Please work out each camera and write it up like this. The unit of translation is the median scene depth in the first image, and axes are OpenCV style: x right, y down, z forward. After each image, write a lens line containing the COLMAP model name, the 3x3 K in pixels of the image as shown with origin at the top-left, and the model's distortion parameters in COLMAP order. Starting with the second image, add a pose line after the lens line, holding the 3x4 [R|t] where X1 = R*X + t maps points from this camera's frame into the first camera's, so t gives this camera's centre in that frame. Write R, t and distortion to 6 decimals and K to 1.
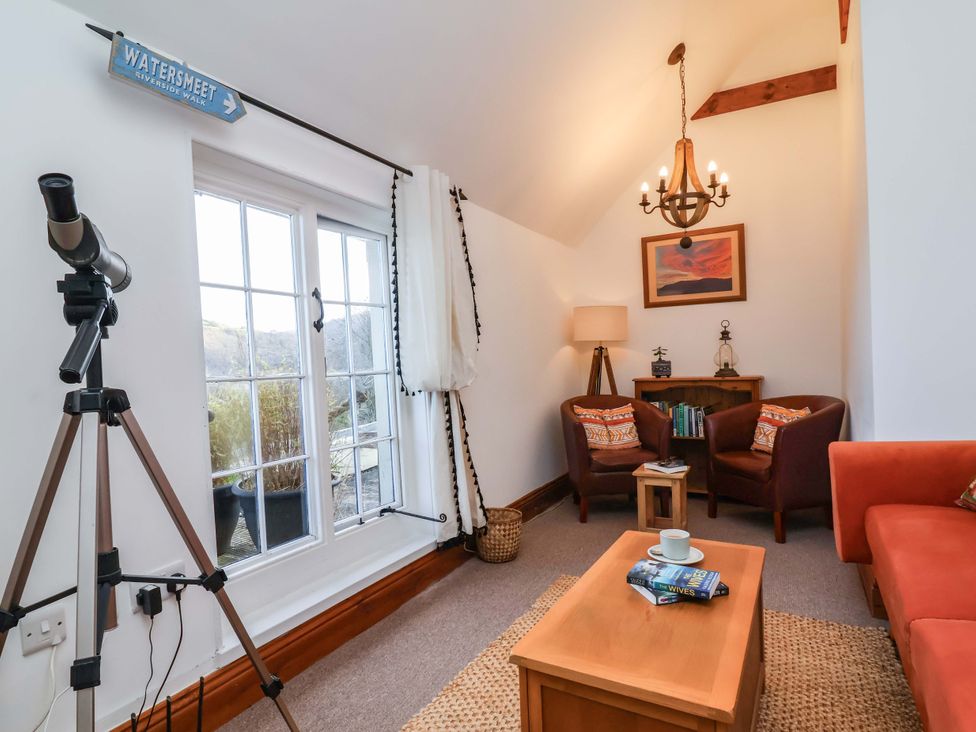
lens RADIAL K [[518.5, 0, 495.2], [0, 518.5, 373.1], [0, 0, 1]] dist [-0.001966, -0.000904]
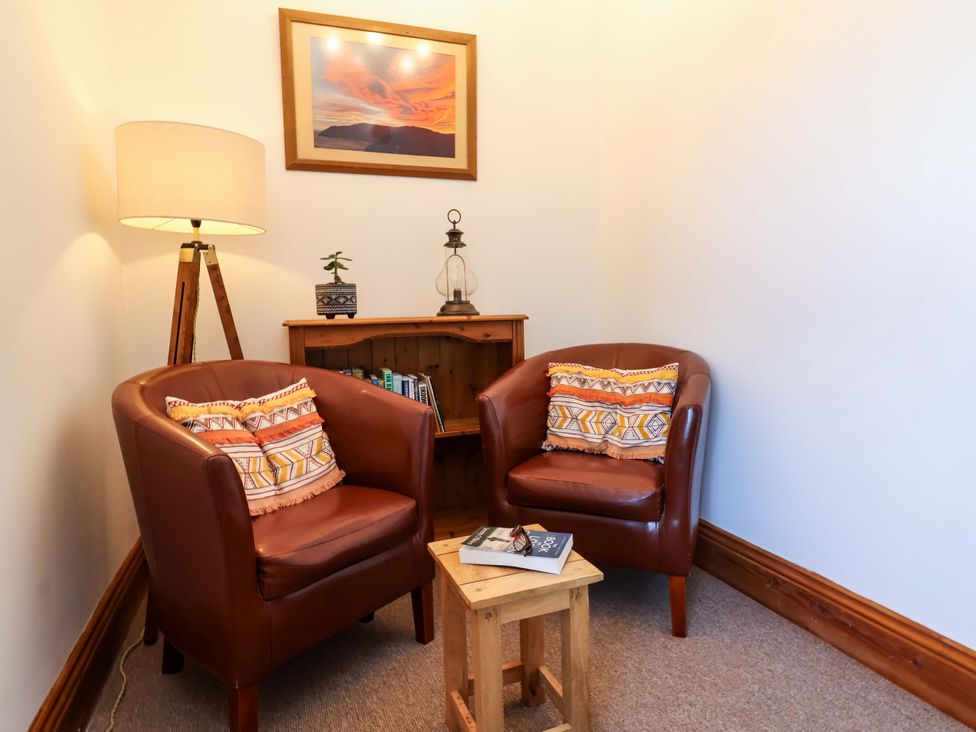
lens RADIAL K [[570.0, 0, 468.4], [0, 570.0, 353.7], [0, 0, 1]] dist [0.003972, -0.000027]
pose [[0.656980, -0.042299, 0.752721, 0.006699], [0.013941, 0.998936, 0.043967, 0.022899], [-0.753779, -0.018392, 0.656870, 0.675497]]
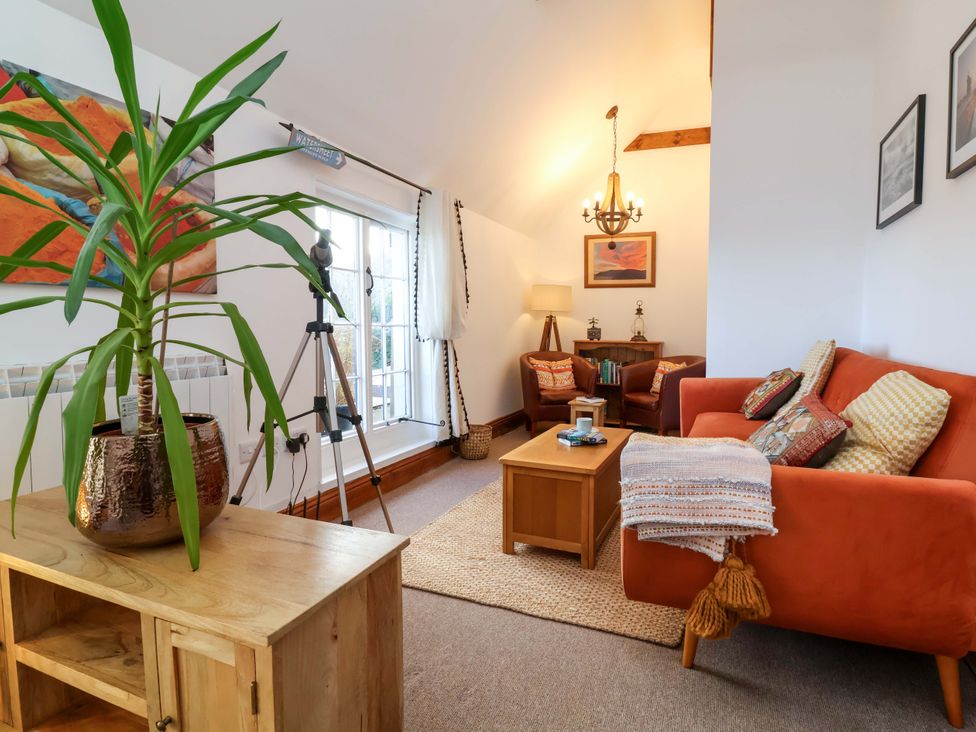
lens RADIAL K [[512.9, 0, 515.9], [0, 512.9, 352.7], [0, 0, 1]] dist [-0.003369, -0.007439]
pose [[0.990631, 0.039162, 0.130831, -0.067421], [-0.042535, 0.998828, 0.023092, 0.022511], [-0.129773, -0.028440, 0.991136, -0.365674]]
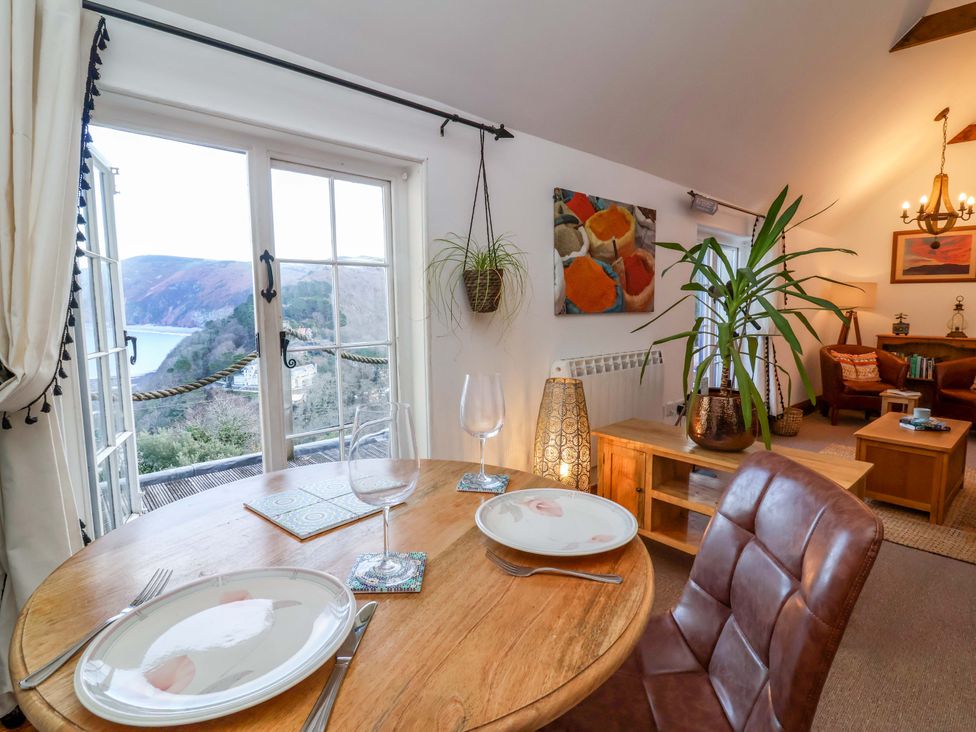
lens RADIAL K [[512.9, 0, 495.8], [0, 512.9, 355.7], [0, 0, 1]] dist [-0.003369, -0.007439]
pose [[0.951508, 0.070371, -0.299466, -0.354027], [-0.045584, 0.994990, 0.088976, -0.009909], [0.304227, -0.071011, 0.949949, -0.754412]]
